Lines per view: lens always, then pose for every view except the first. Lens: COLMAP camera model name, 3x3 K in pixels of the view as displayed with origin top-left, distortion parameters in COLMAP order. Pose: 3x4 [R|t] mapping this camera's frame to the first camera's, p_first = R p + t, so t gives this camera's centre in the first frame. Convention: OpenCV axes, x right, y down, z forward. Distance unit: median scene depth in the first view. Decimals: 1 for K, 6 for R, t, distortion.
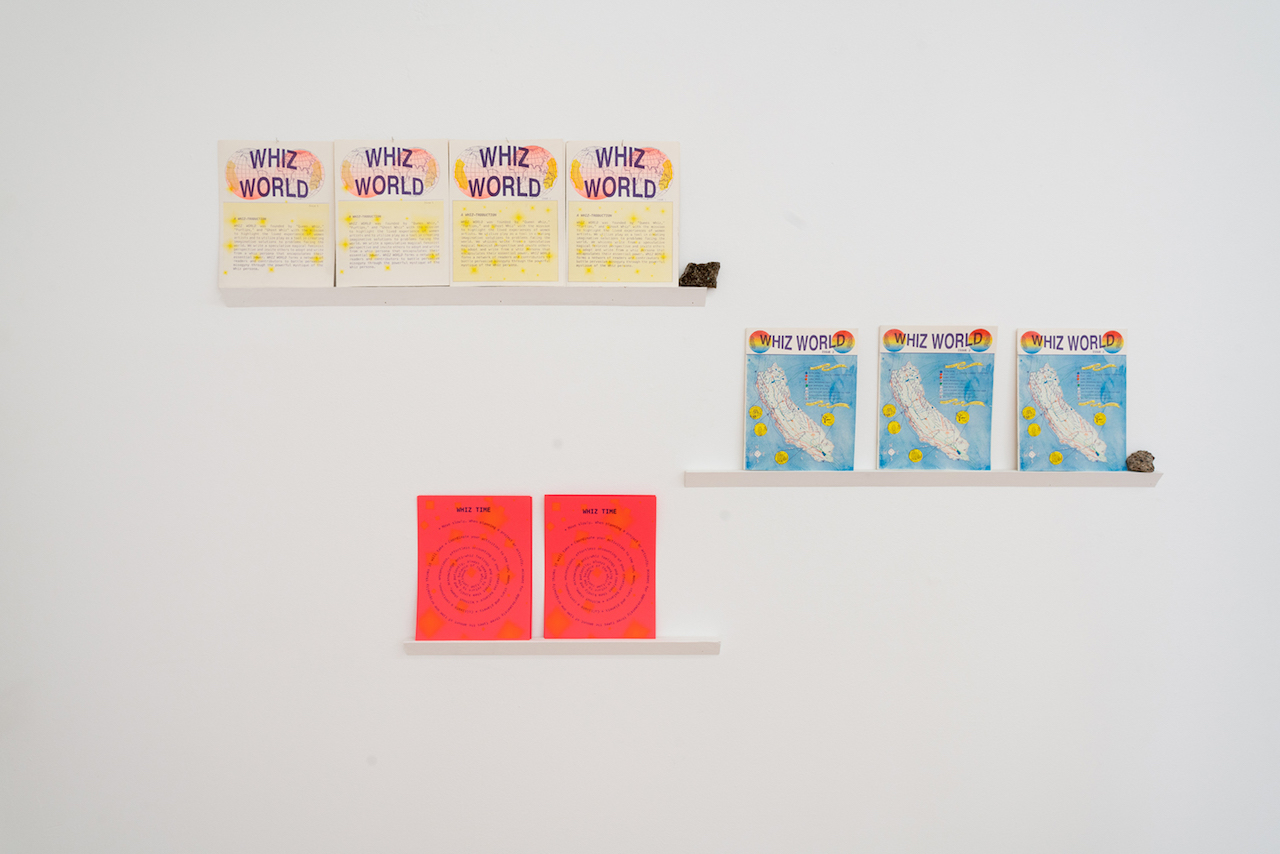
lens RADIAL K [[985.7, 0, 638.9], [0, 985.7, 423.8], [0, 0, 1]] dist [0.034777, -0.010932]
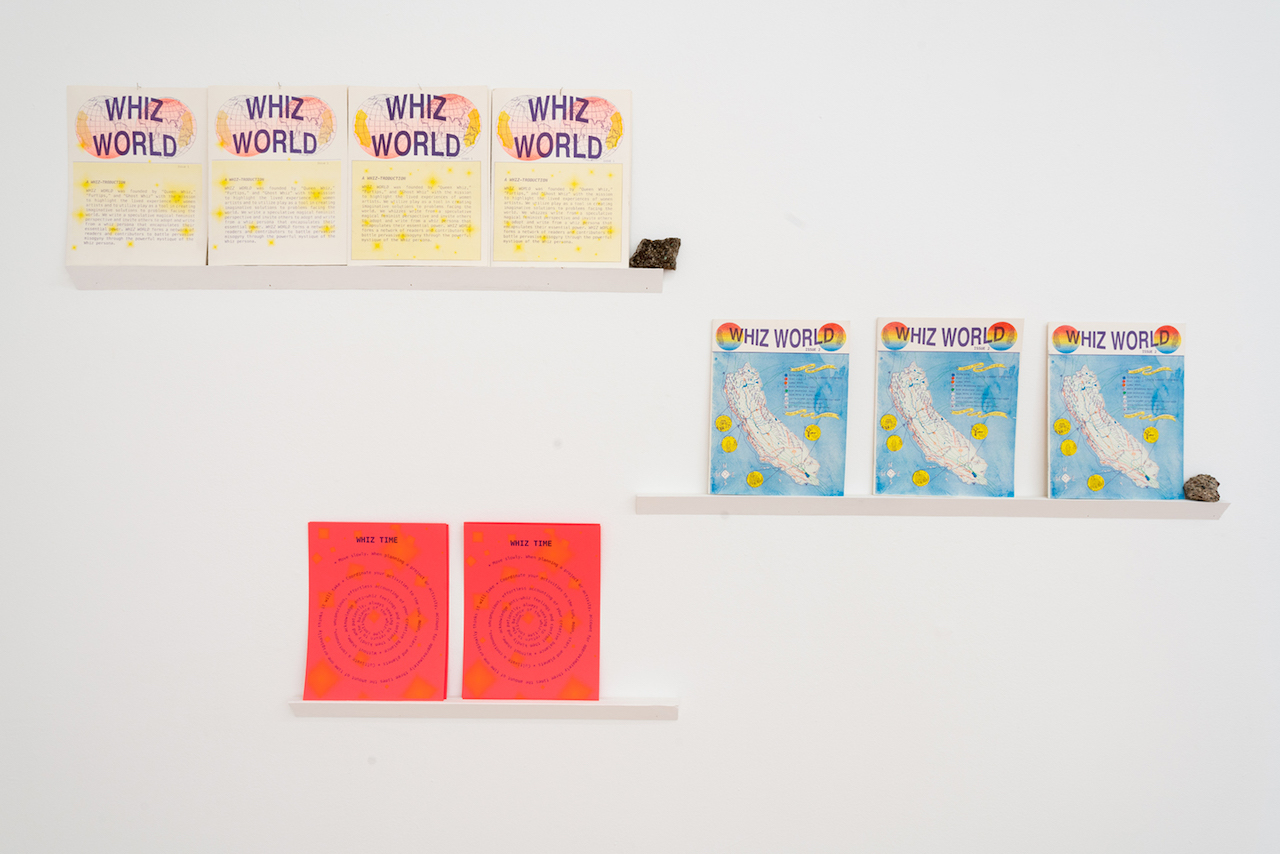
lens RADIAL K [[985.7, 0, 641.5], [0, 985.7, 428.2], [0, 0, 1]] dist [0.034777, -0.010932]
pose [[0.999797, 0.007573, -0.018681, 0.066175], [-0.007653, 0.999962, -0.004231, -0.003658], [0.018648, 0.004373, 0.999817, 0.186487]]
